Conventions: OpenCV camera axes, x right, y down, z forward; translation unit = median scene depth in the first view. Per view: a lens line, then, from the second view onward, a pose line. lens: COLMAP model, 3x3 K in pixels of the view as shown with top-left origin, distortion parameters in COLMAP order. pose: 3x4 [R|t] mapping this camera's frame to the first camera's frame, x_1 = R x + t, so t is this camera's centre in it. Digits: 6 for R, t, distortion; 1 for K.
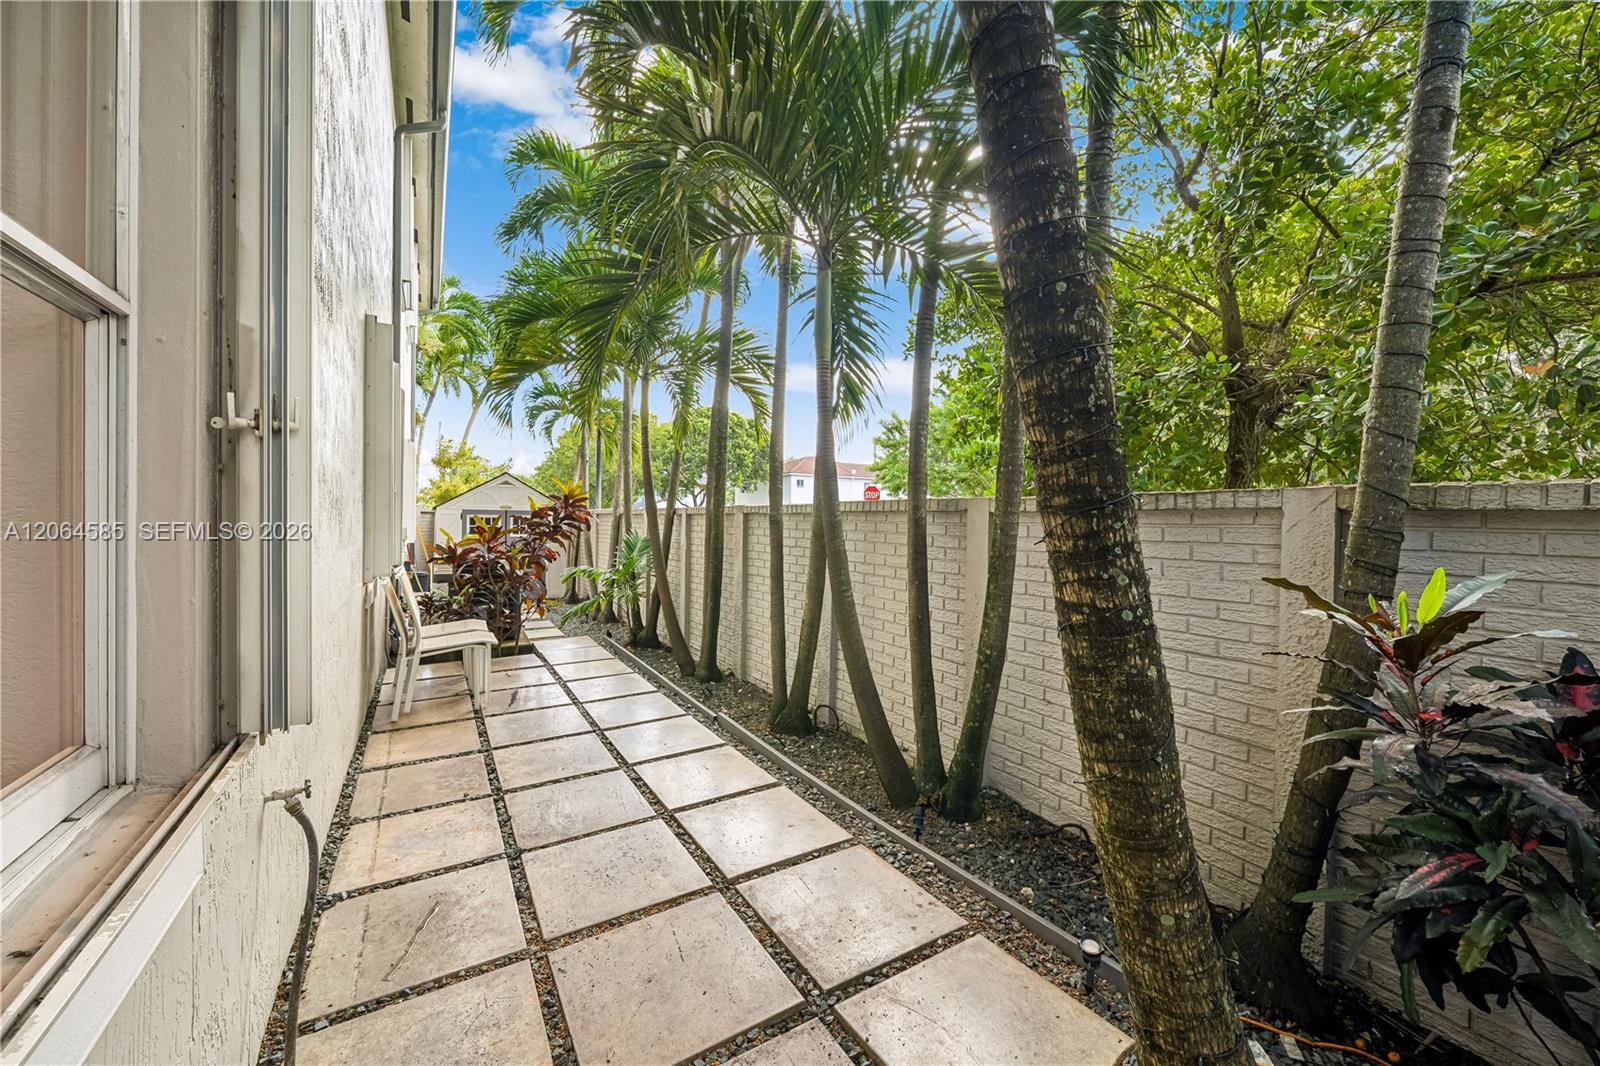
lens RADIAL K [[595.5, 0, 800.0], [0, 595.5, 533.0], [0, 0, 1]] dist [-0.000305, -0.000012]
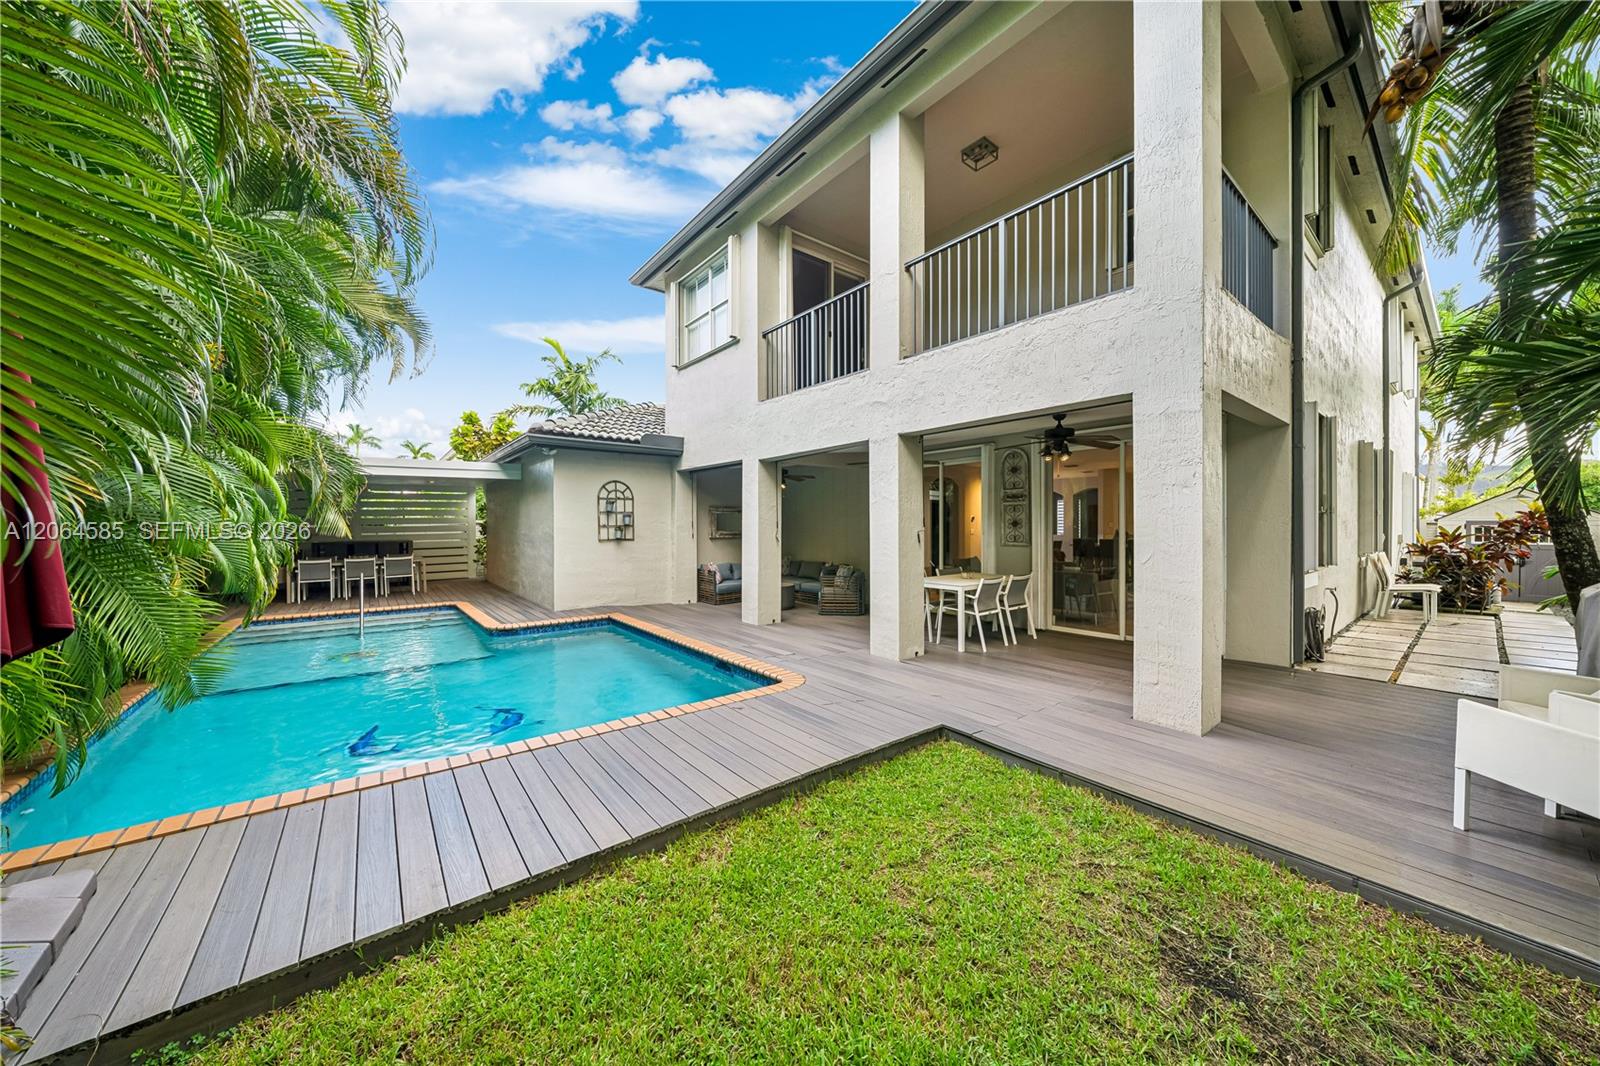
lens RADIAL K [[552.9, 0, 800.0], [0, 552.9, 533.0], [0, 0, 1]] dist [-0.007445, 0.000226]
pose [[0.125348, 0.001044, -0.992112, 0.689504], [-0.020693, 0.999785, -0.001562, 0.029196], [0.991897, 0.020726, 0.125343, -0.885256]]
